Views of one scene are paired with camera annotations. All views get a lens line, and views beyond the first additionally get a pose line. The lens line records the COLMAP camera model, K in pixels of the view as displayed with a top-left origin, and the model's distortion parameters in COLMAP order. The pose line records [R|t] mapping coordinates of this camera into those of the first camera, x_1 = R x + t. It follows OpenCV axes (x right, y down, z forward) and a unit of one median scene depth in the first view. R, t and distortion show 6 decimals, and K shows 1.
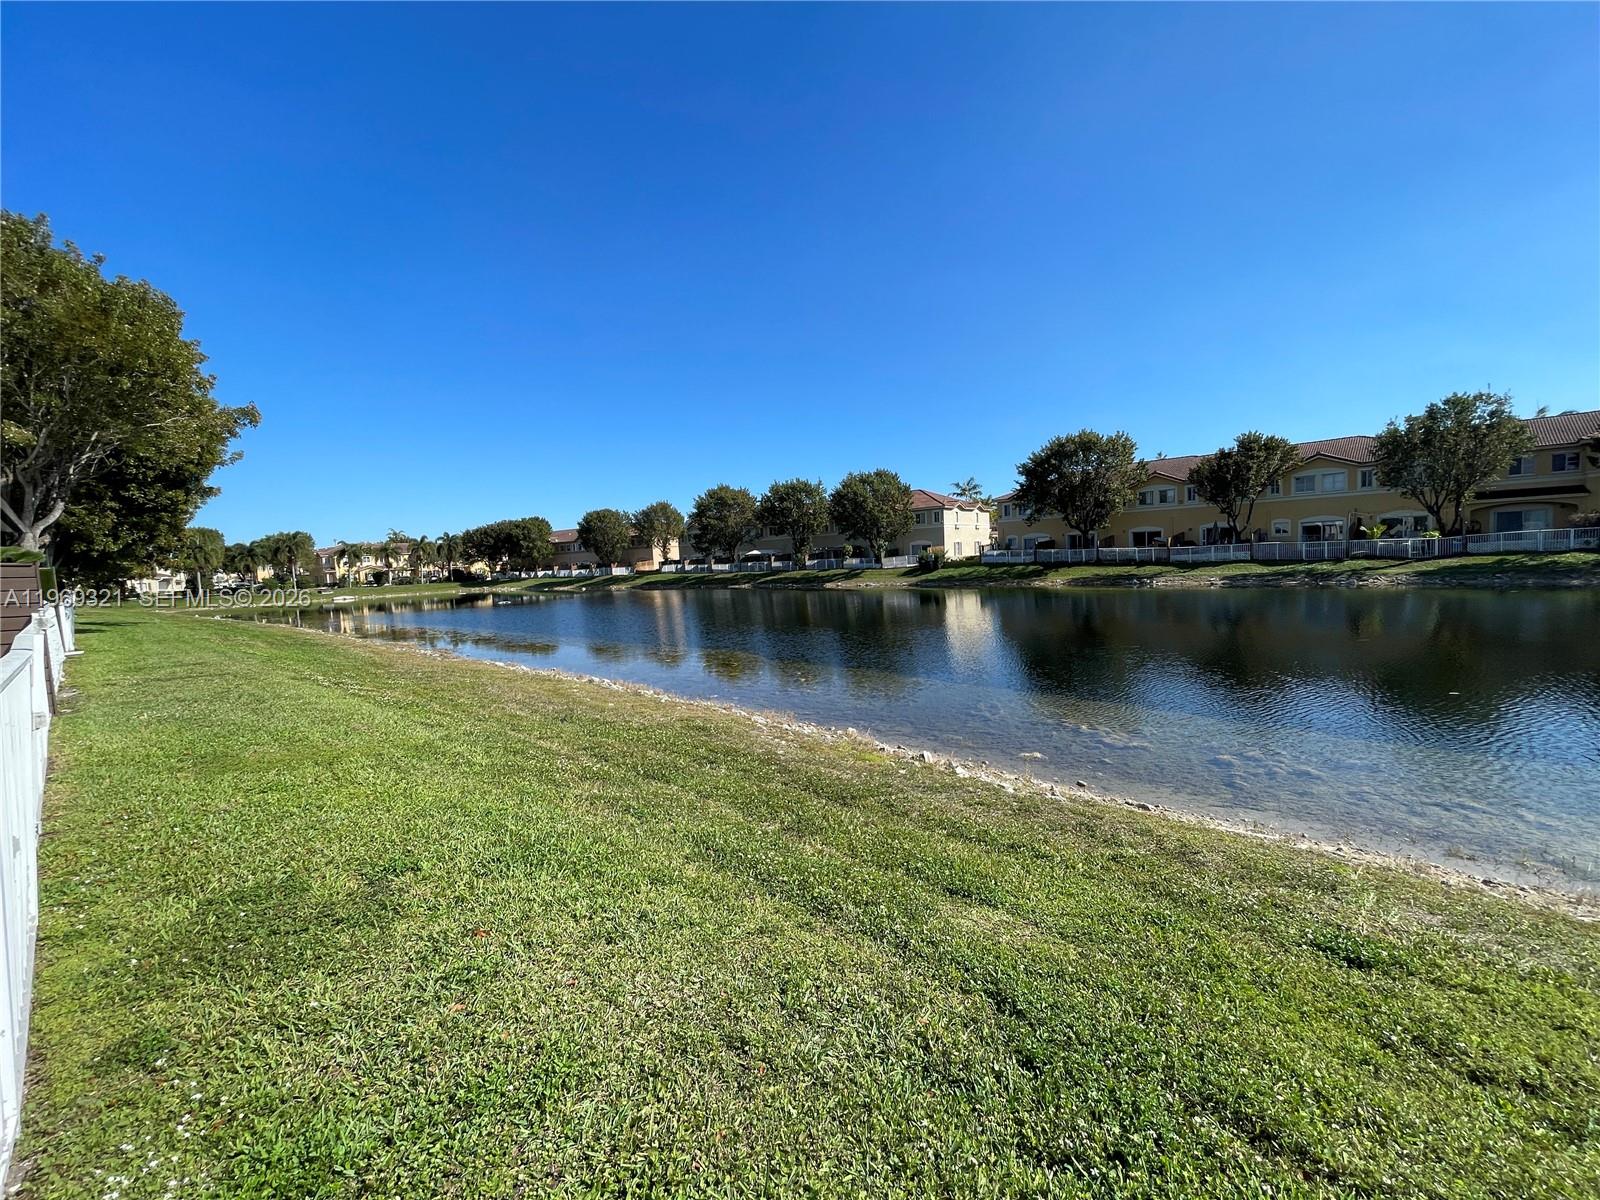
lens RADIAL K [[638.1, 0, 789.3], [0, 638.1, 603.4], [0, 0, 1]] dist [-0.001789, -0.000243]
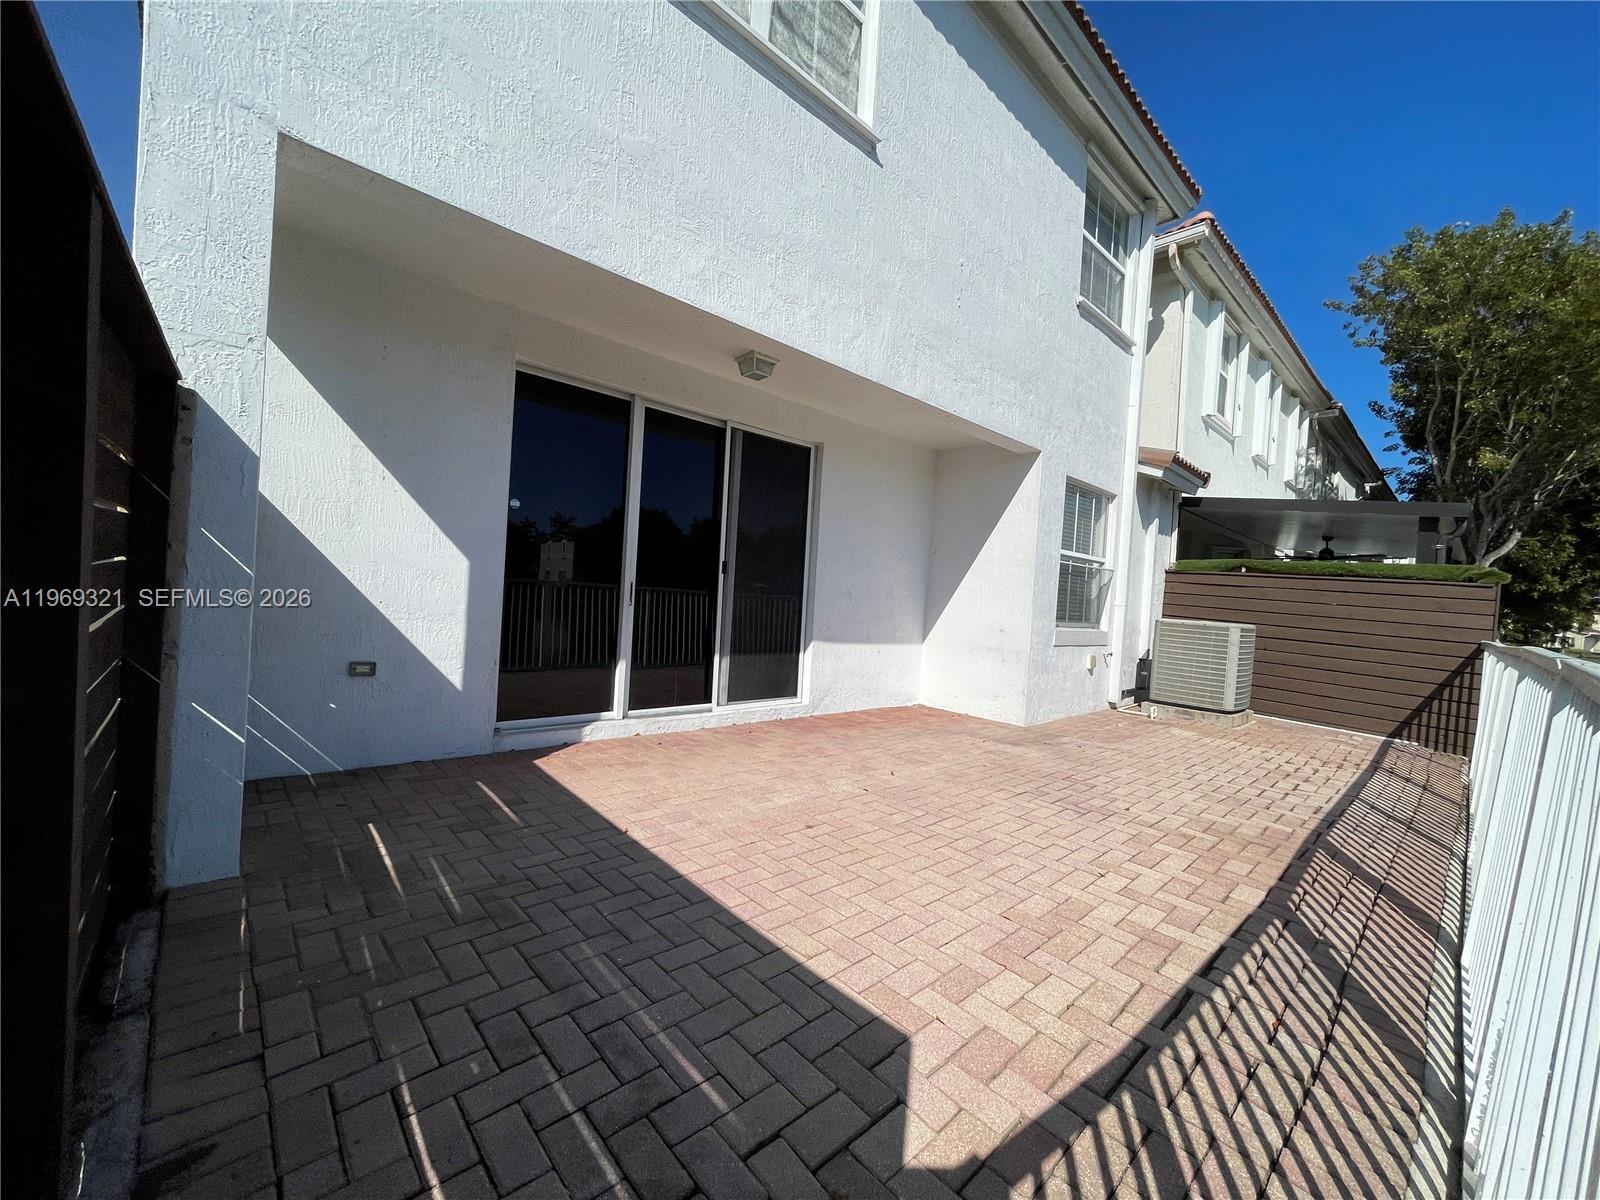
lens RADIAL K [[638.1, 0, 796.7], [0, 638.1, 604.7], [0, 0, 1]] dist [-0.001789, -0.000243]
pose [[-0.104164, 0.056538, -0.992952, -0.127875], [-0.130915, 0.988916, 0.070042, 0.015902], [0.985906, 0.137288, -0.095607, 0.083653]]
